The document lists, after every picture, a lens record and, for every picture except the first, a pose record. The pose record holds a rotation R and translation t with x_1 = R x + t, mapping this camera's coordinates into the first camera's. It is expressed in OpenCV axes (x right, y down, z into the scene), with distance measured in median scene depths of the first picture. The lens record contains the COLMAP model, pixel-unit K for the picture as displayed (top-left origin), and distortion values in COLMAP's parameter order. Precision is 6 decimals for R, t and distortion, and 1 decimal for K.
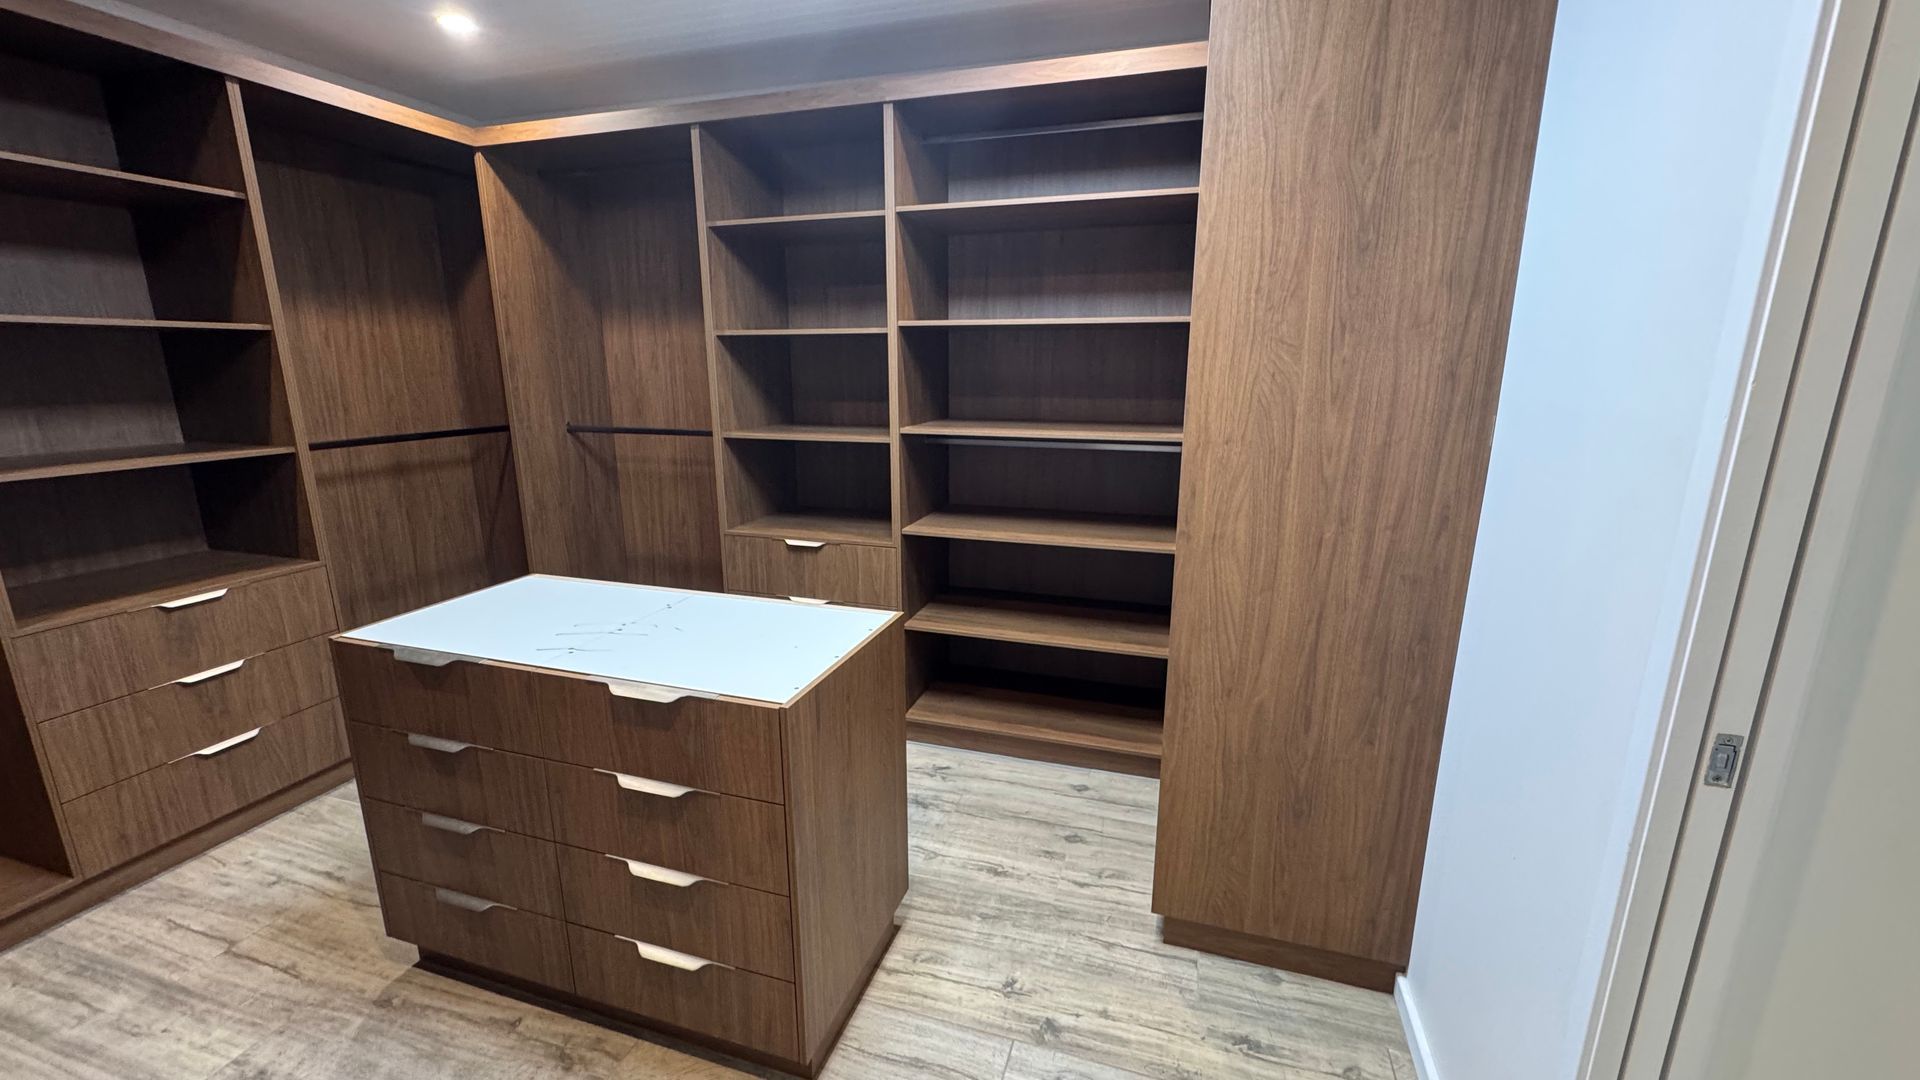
lens RADIAL K [[769.2, 0, 959.7], [0, 769.2, 538.2], [0, 0, 1]] dist [0.001633, -0.000486]
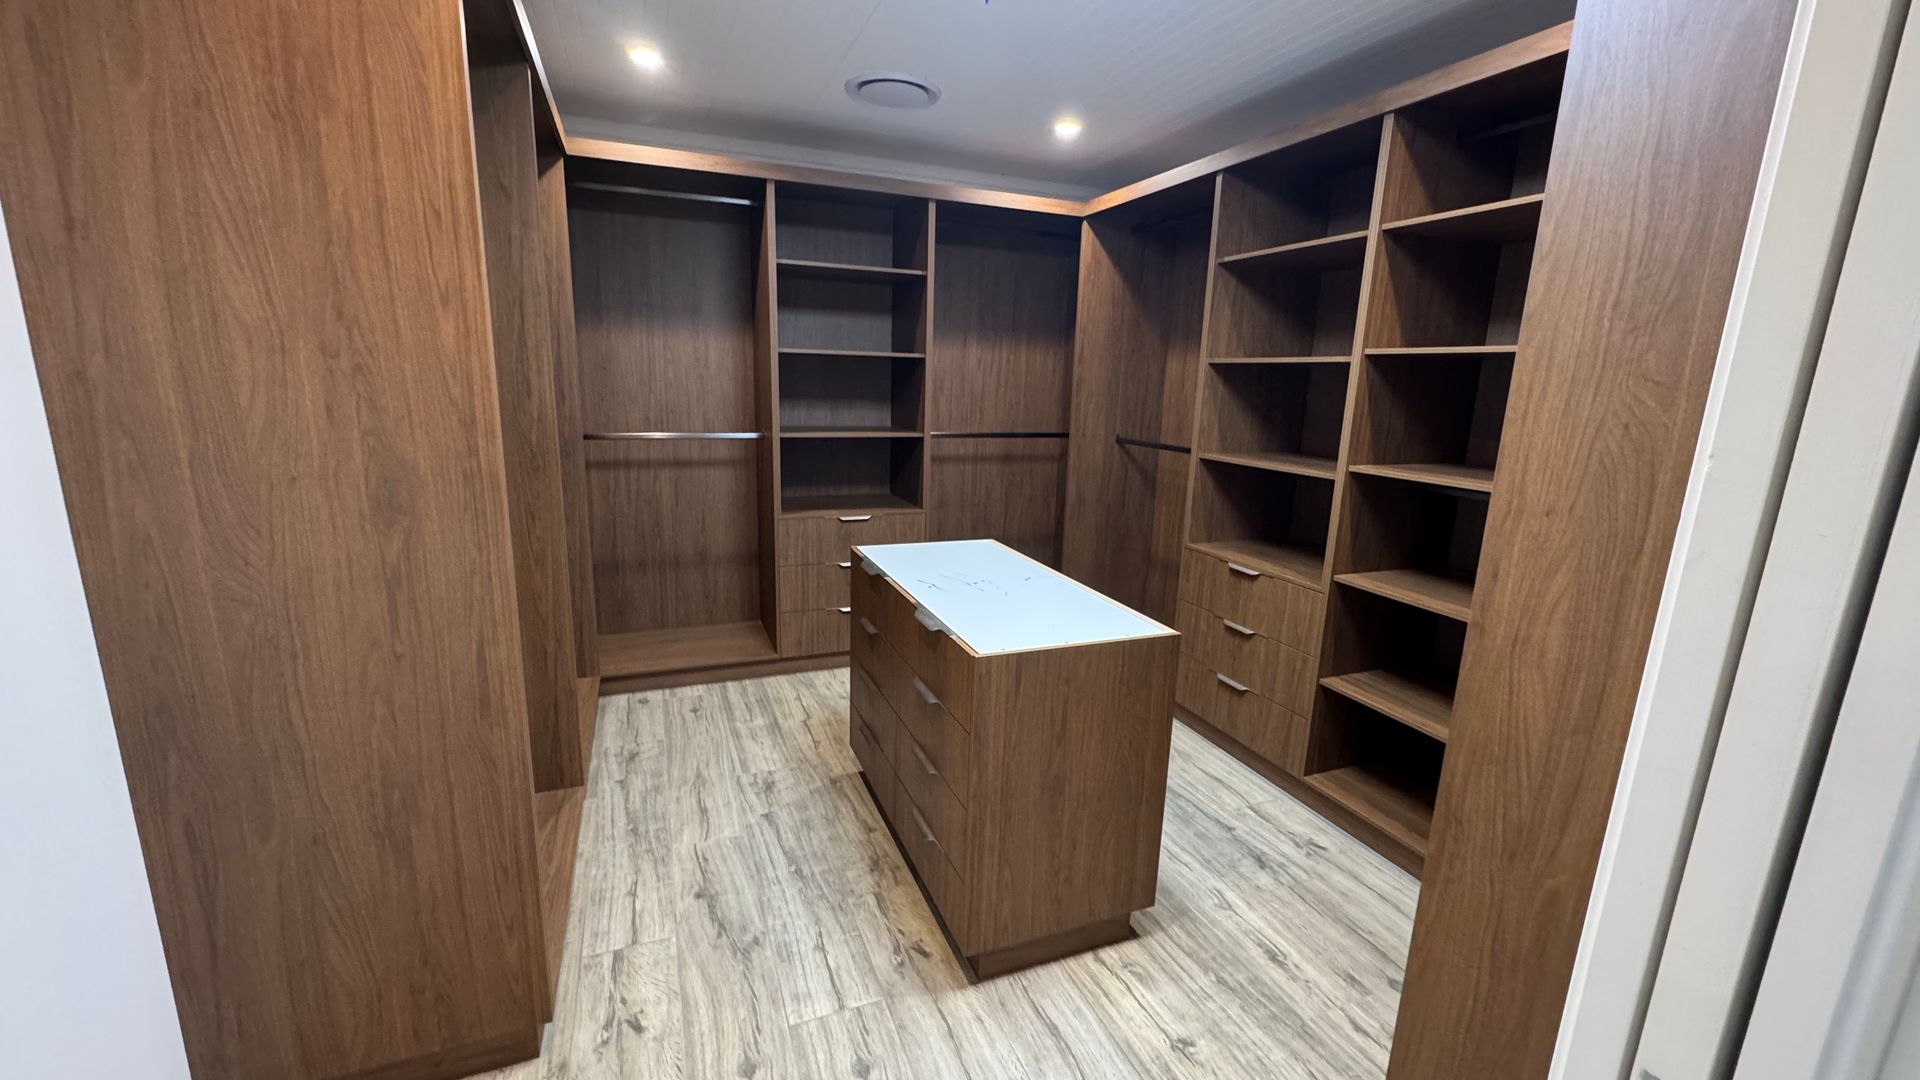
lens RADIAL K [[769.2, 0, 957.4], [0, 769.2, 538.2], [0, 0, 1]] dist [0.001633, -0.000486]
pose [[0.635387, 0.179134, -0.751129, 0.431421], [-0.203330, 0.977205, 0.061051, -0.025892], [0.744943, 0.113936, 0.657327, 0.084504]]
